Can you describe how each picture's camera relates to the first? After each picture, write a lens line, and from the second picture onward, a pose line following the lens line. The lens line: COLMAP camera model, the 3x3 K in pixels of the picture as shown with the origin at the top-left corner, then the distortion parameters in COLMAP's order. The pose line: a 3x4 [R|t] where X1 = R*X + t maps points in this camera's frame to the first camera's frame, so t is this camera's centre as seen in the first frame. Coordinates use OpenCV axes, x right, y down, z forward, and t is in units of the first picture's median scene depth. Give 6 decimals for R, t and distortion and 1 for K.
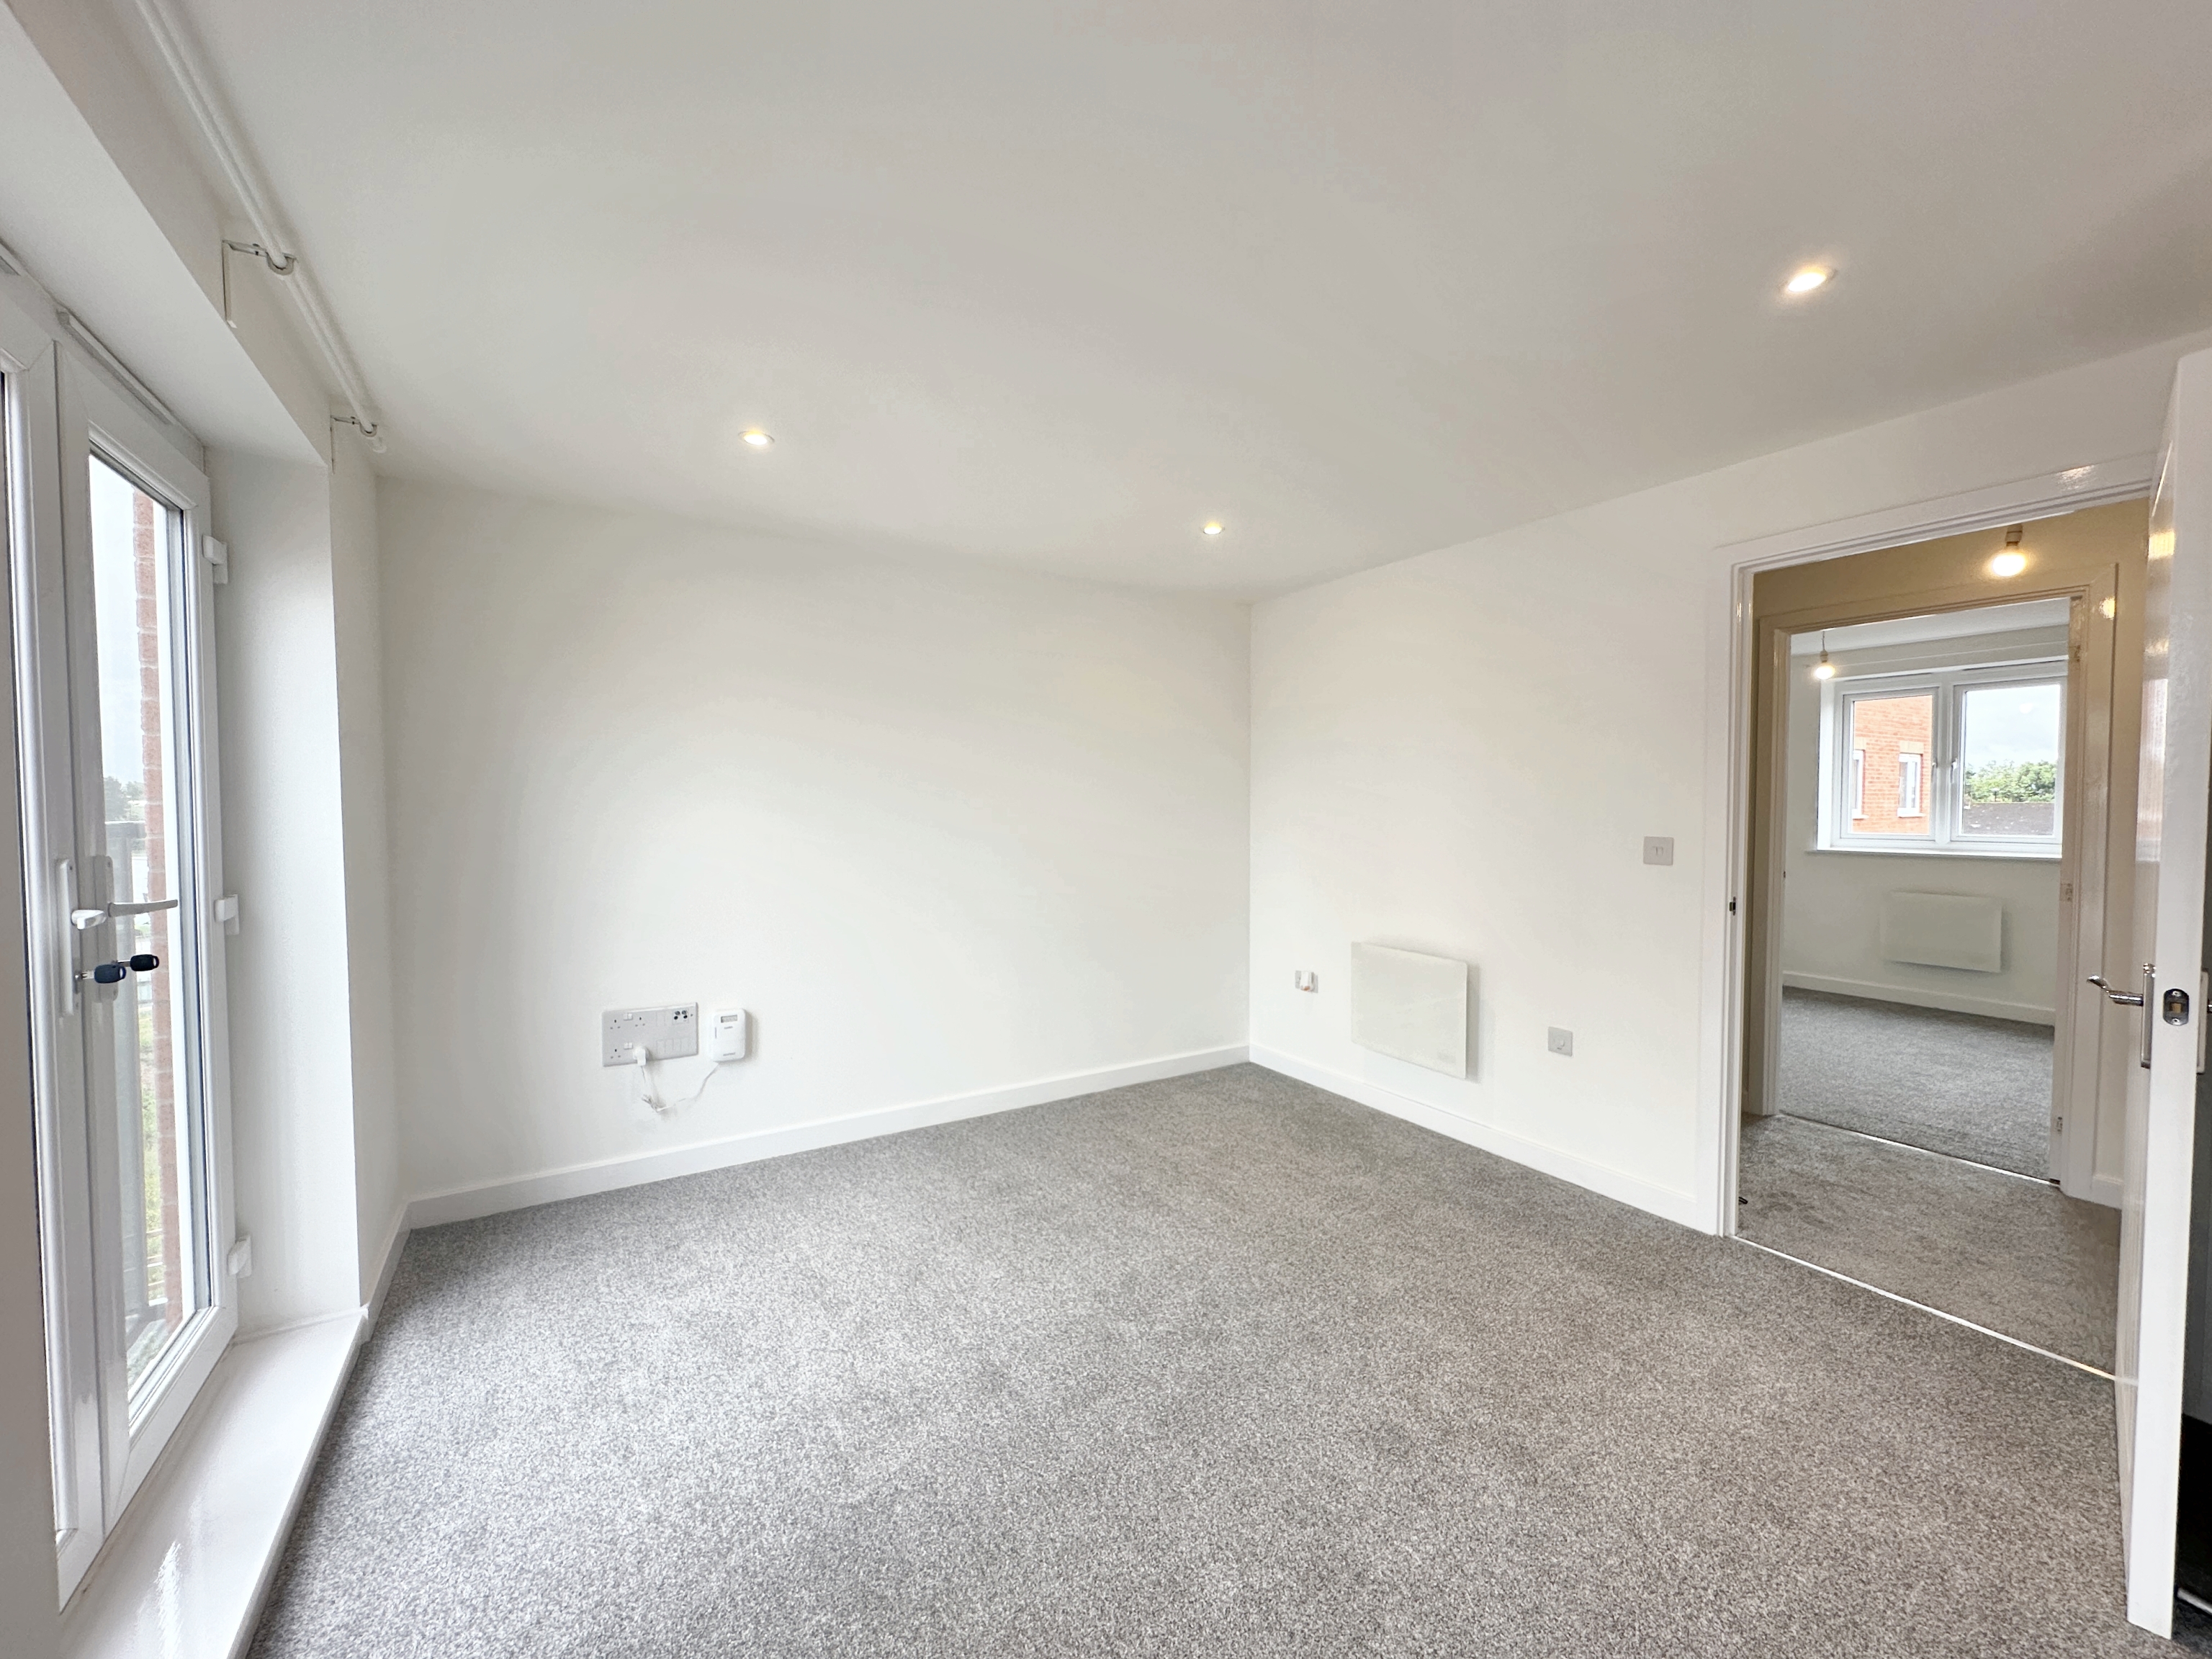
lens RADIAL K [[893.1, 0, 1106.0], [0, 893.1, 829.5], [0, 0, 1]] dist [-0.001018, -0.000128]
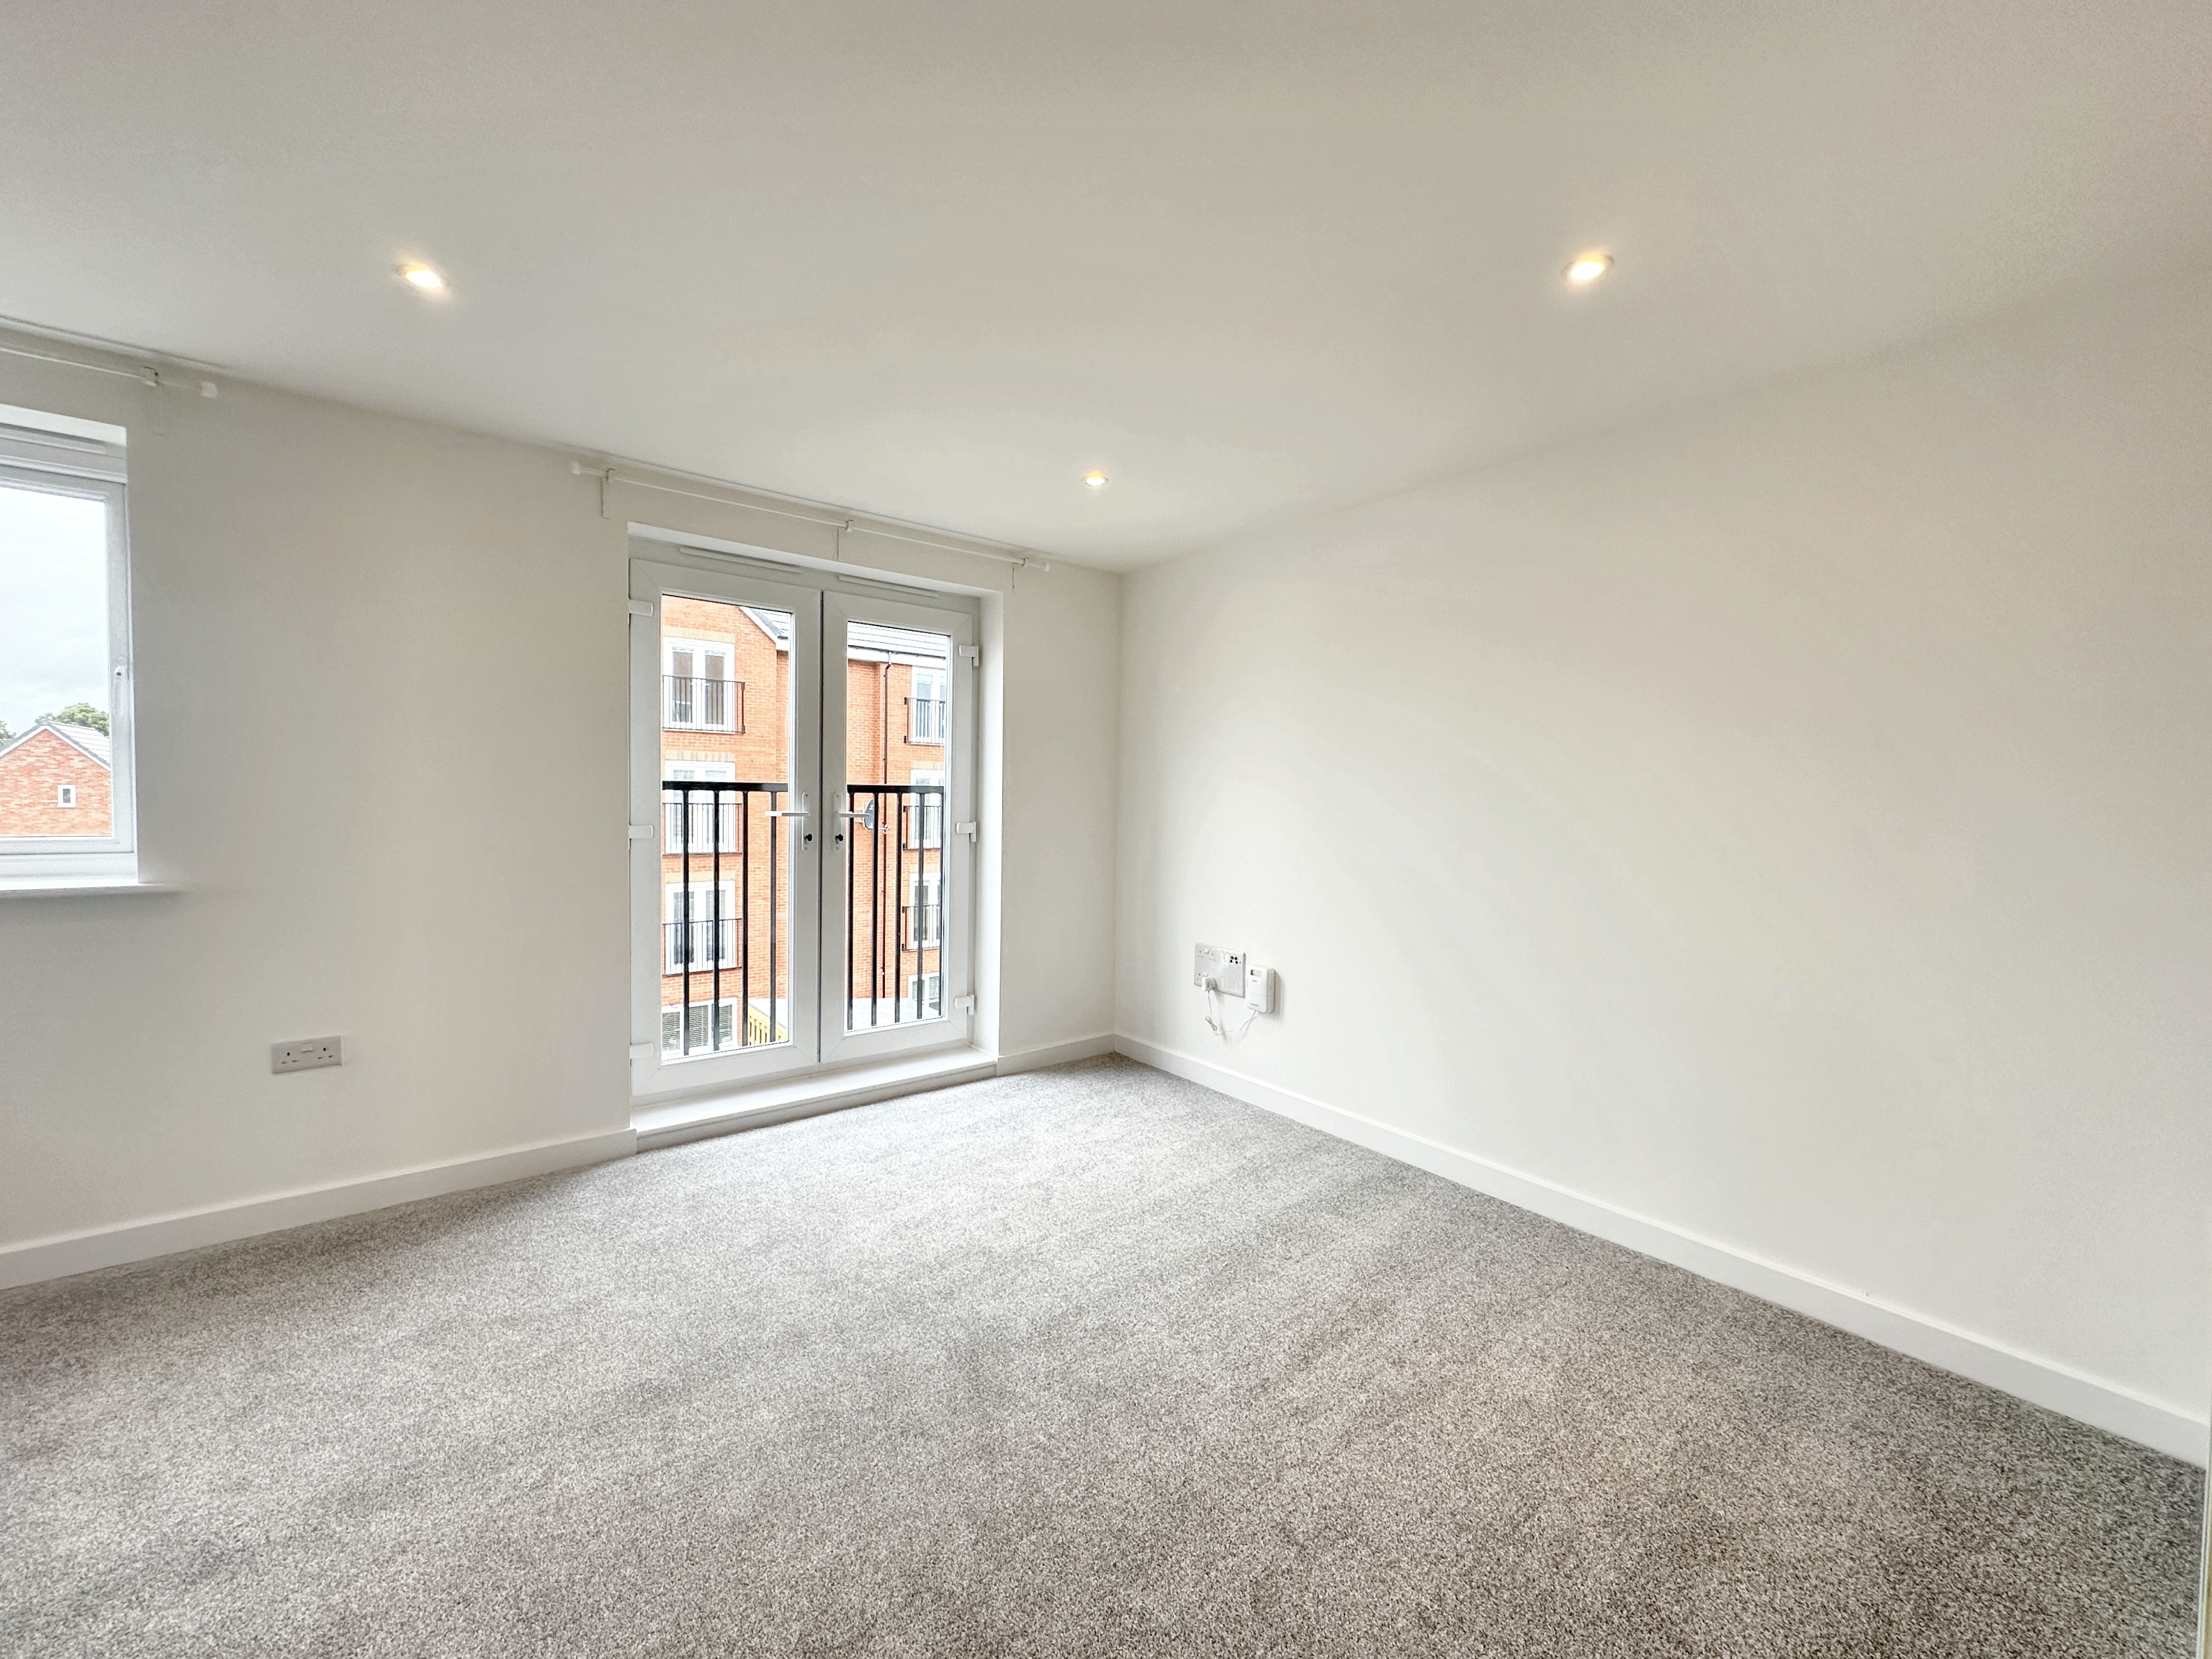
lens RADIAL K [[880.3, 0, 1106.0], [0, 880.3, 829.5], [0, 0, 1]] dist [0.000195, 0.000247]
pose [[0.117908, 0.046373, -0.991941, 0.670050], [-0.052322, 0.997812, 0.040428, -0.002459], [0.991645, 0.047133, 0.120076, 0.701382]]
